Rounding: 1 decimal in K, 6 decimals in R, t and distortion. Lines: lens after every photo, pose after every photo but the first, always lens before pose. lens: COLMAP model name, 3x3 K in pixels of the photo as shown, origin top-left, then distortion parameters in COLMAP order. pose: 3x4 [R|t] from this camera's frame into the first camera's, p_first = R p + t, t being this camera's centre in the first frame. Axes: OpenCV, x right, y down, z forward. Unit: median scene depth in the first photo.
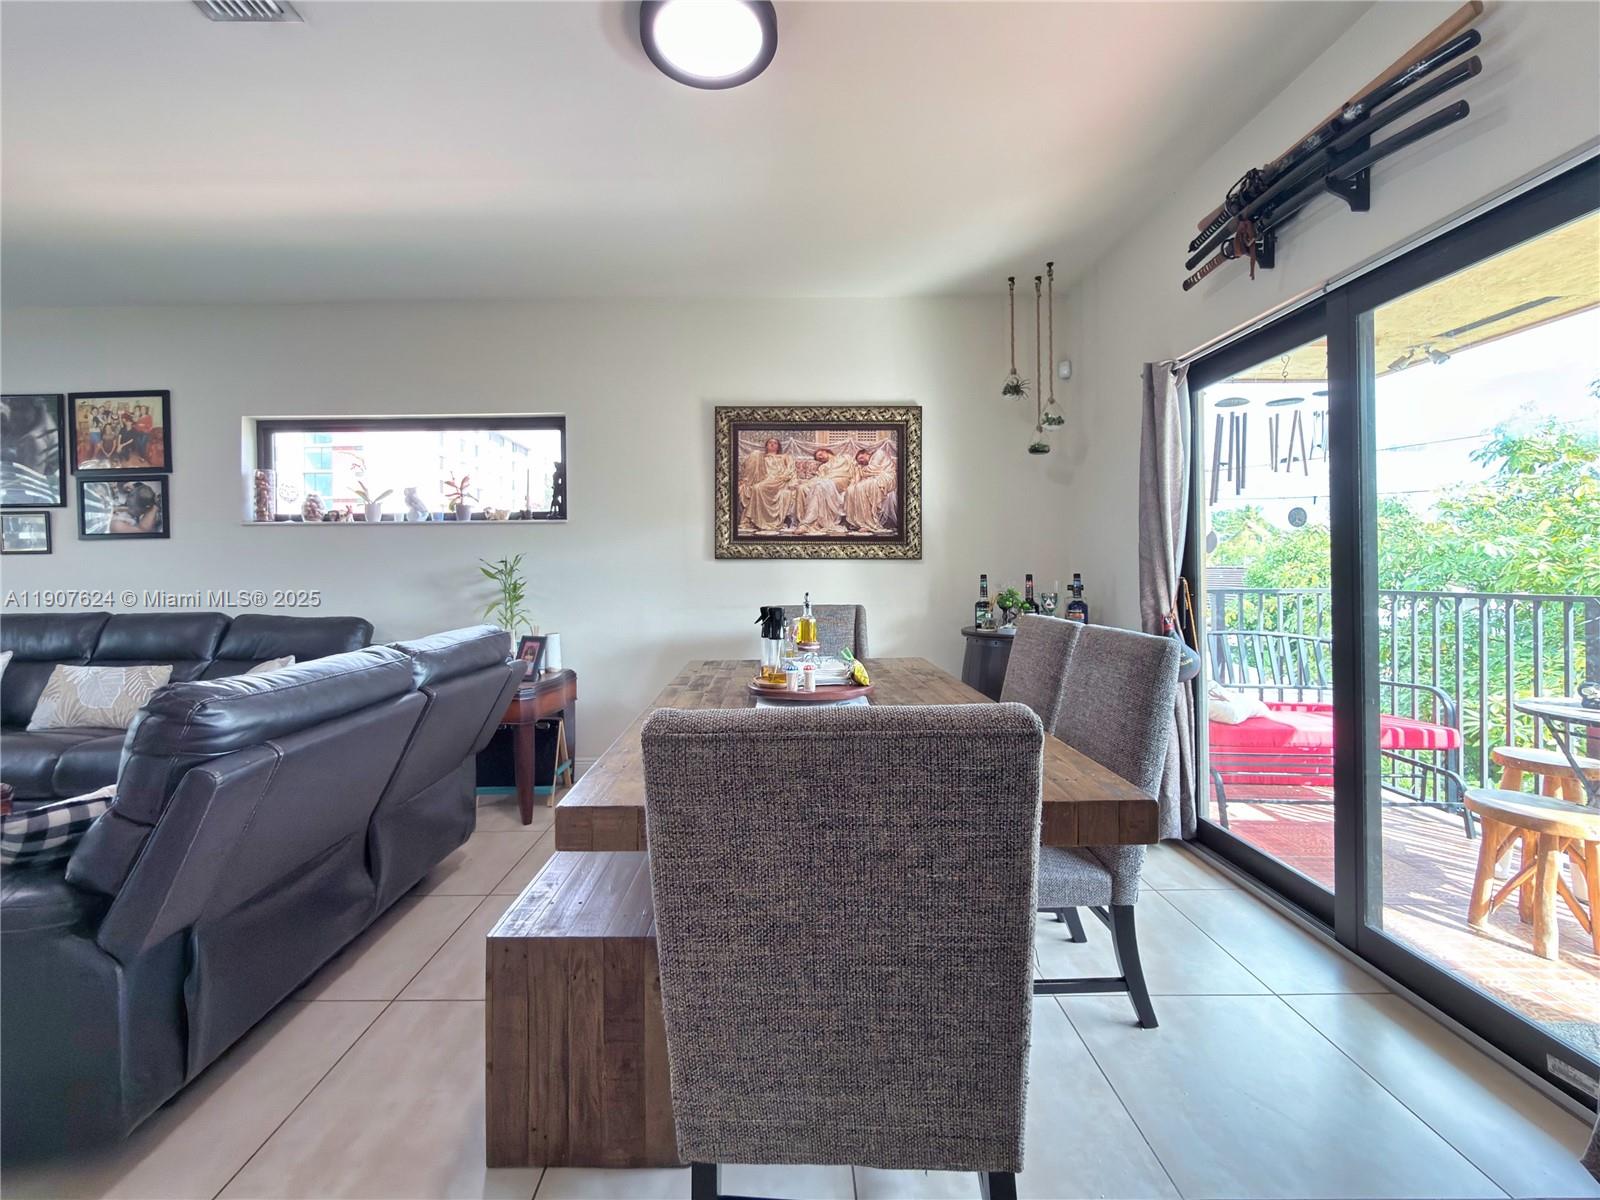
lens RADIAL K [[676.8, 0, 779.4], [0, 676.8, 568.7], [0, 0, 1]] dist [-0.000708, -0.000139]
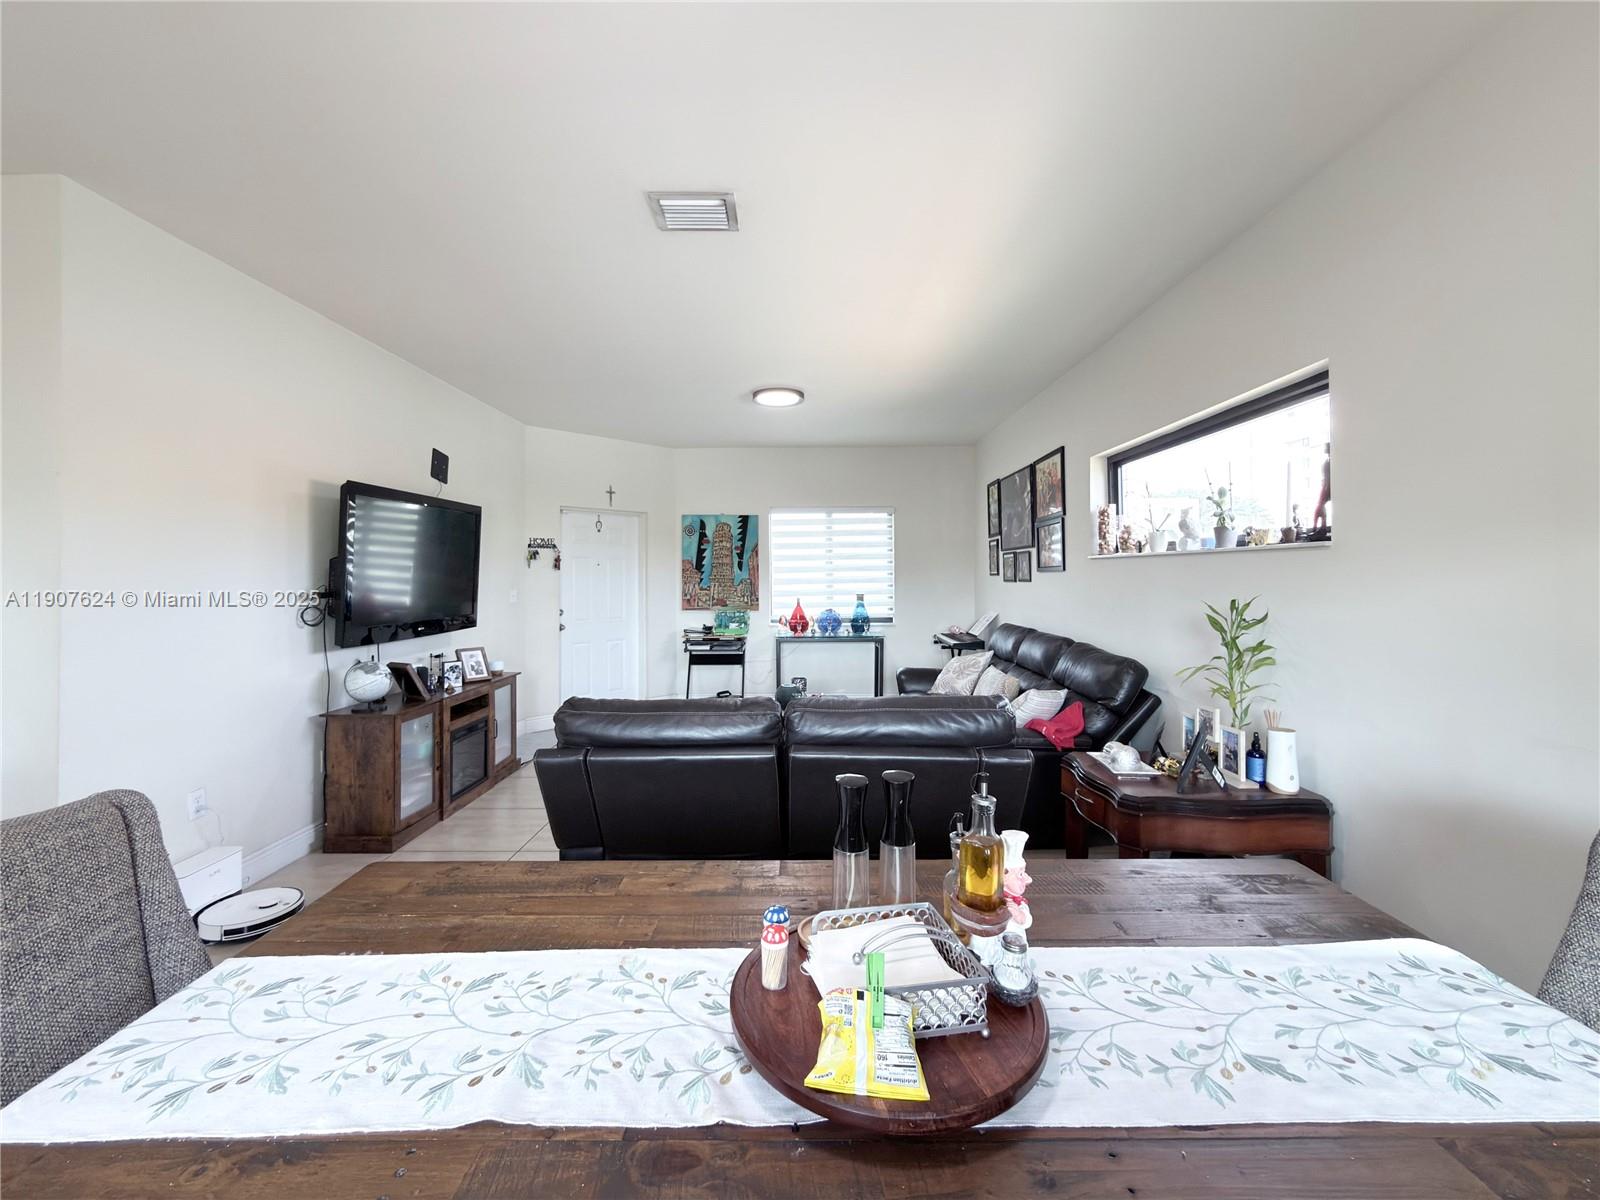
lens RADIAL K [[661.9, 0, 801.6], [0, 661.9, 578.8], [0, 0, 1]] dist [-0.000839, -0.000232]
pose [[0.000156, 0.014852, -0.999890, 0.263642], [0.006610, 0.999868, 0.014853, -0.049923], [0.999978, -0.006612, 0.000058, 0.536875]]
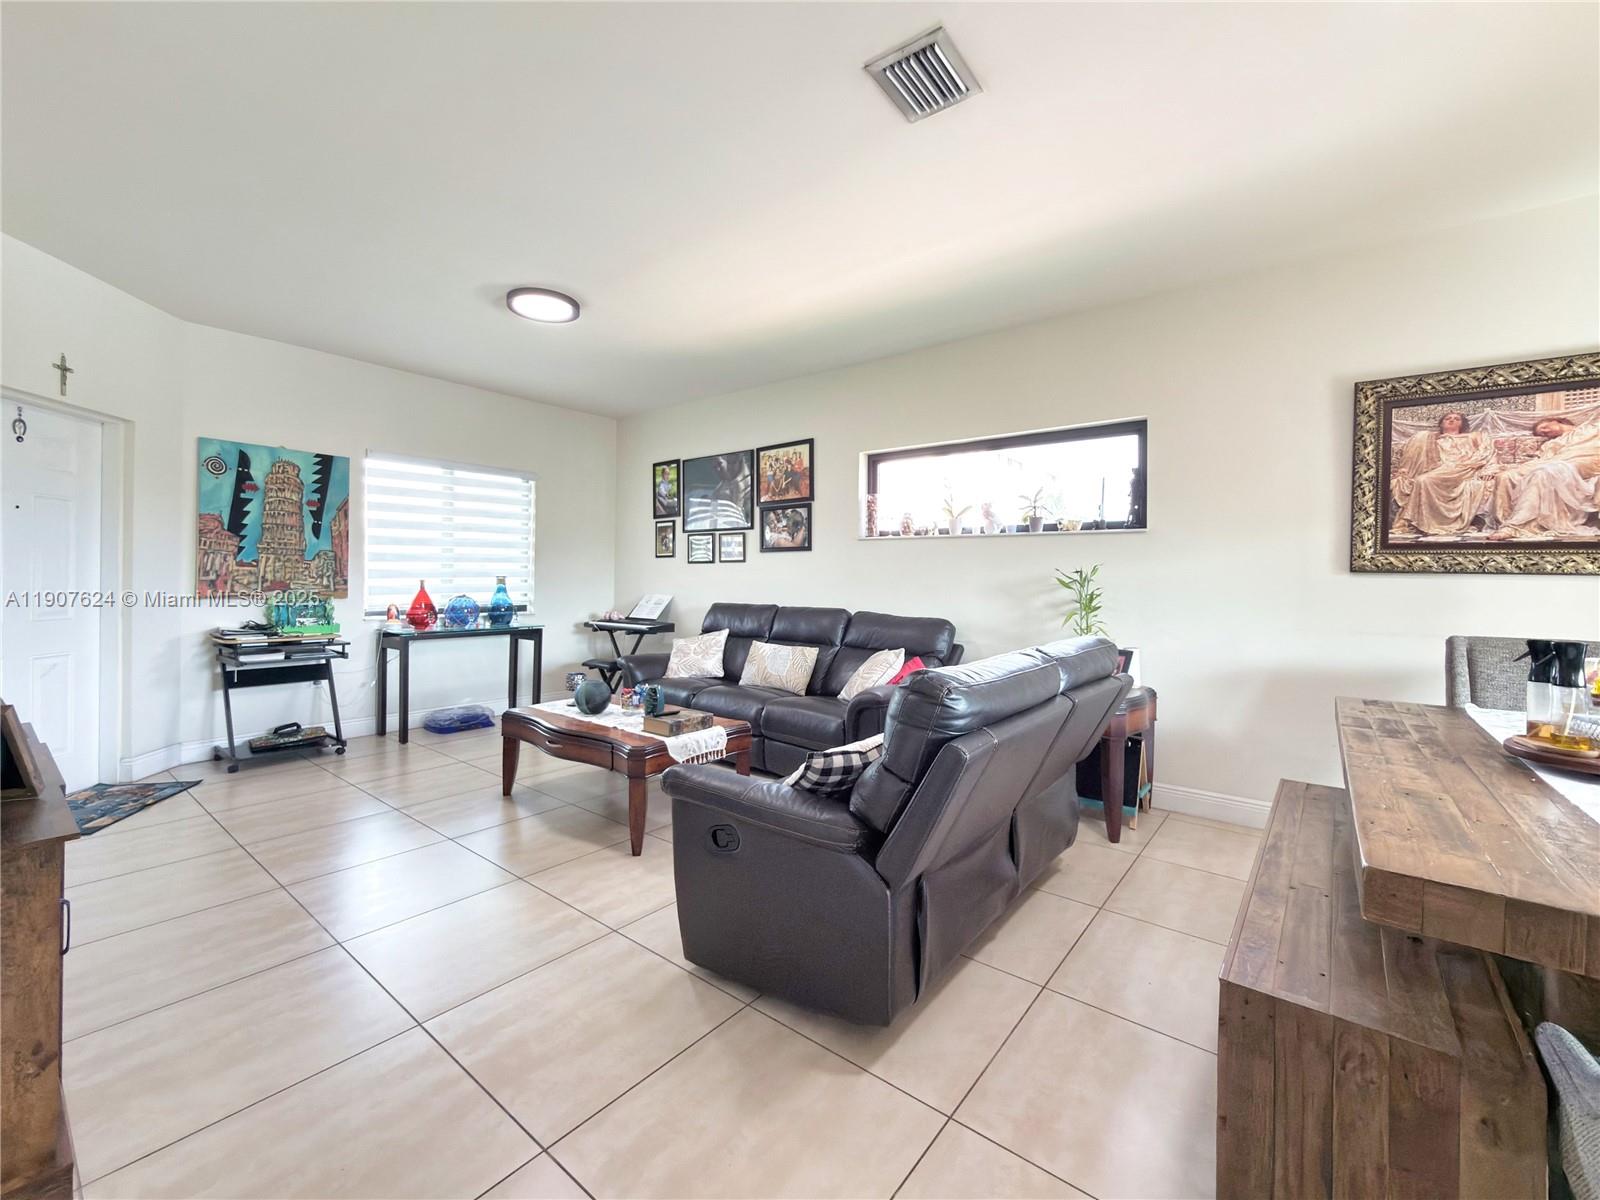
lens RADIAL K [[661.9, 0, 801.6], [0, 661.9, 578.8], [0, 0, 1]] dist [-0.000839, -0.000232]
pose [[0.786315, 0.019886, -0.617505, -0.121082], [-0.020252, 0.999774, 0.006409, 0.001650], [0.617493, 0.007466, 0.786541, -0.024198]]
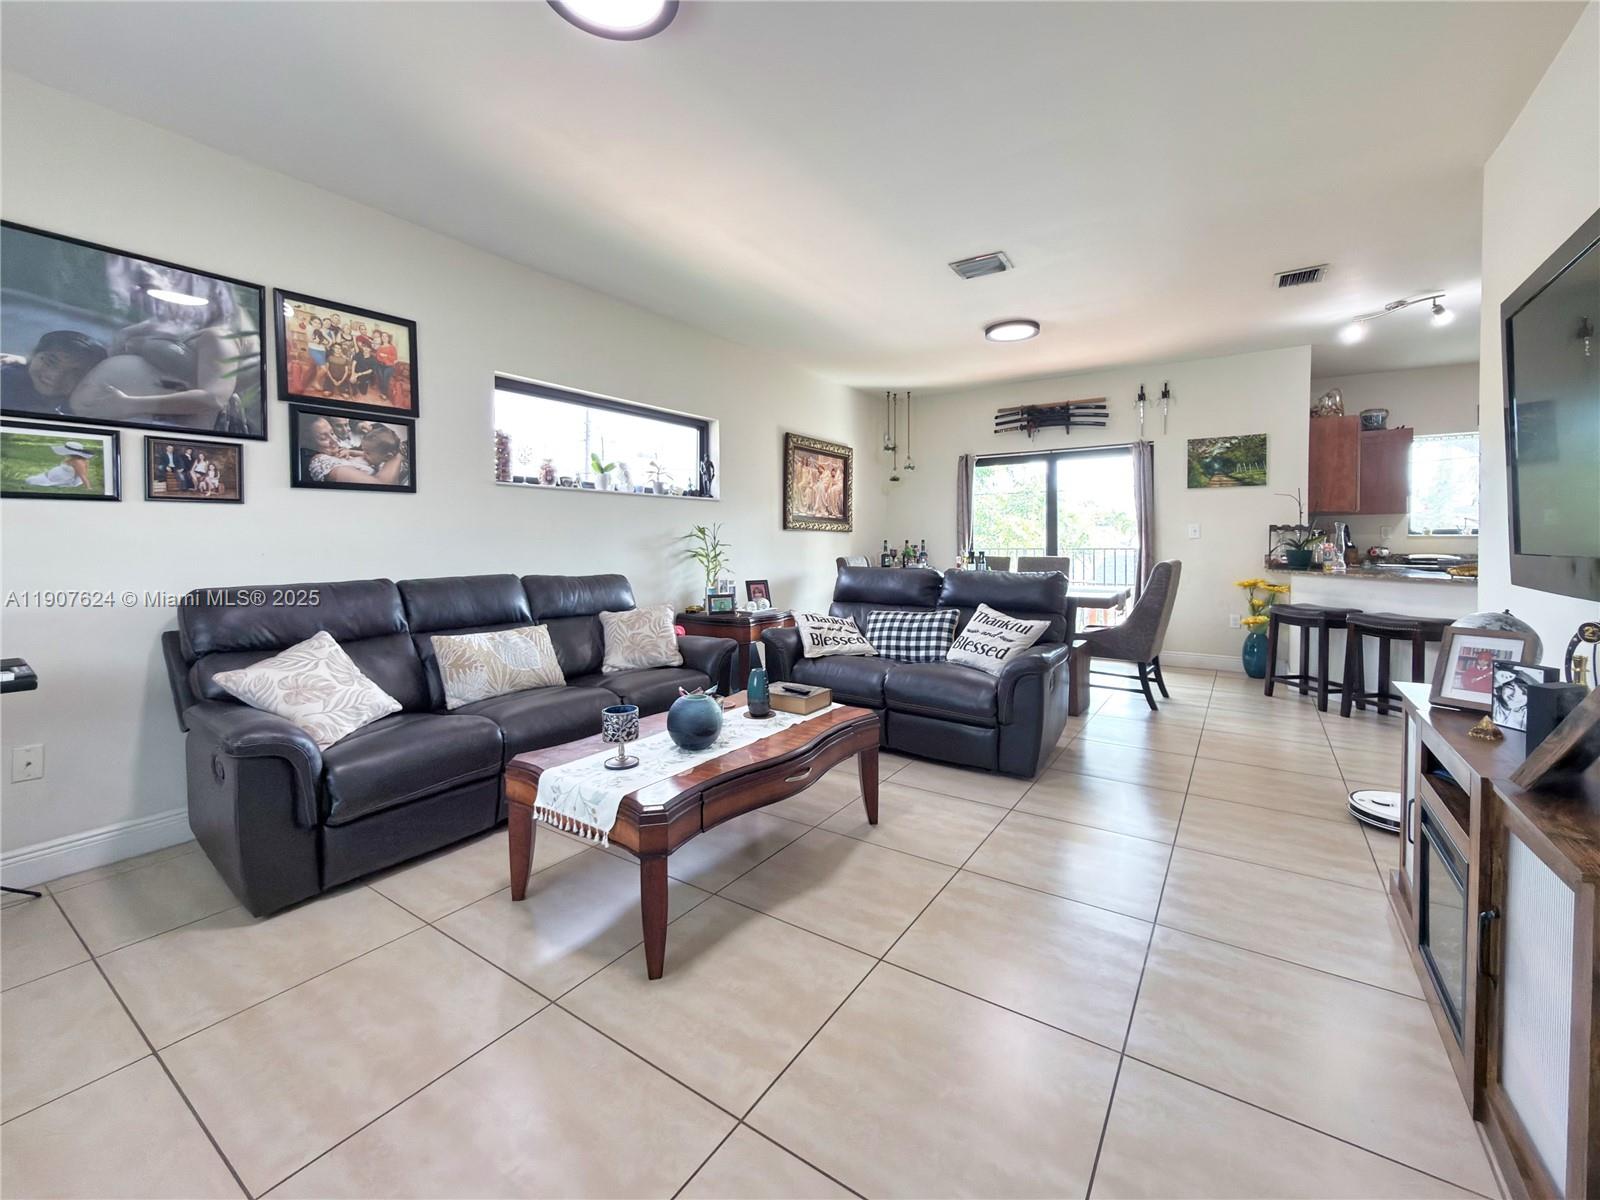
lens RADIAL K [[668.3, 0, 803.1], [0, 668.3, 543.4], [0, 0, 1]] dist [0.001758, -0.000308]
pose [[0.553395, 0.003197, 0.832913, -1.343017], [-0.003382, 0.999993, -0.001592, 0.019187], [-0.832912, -0.001936, 0.553402, 0.112328]]
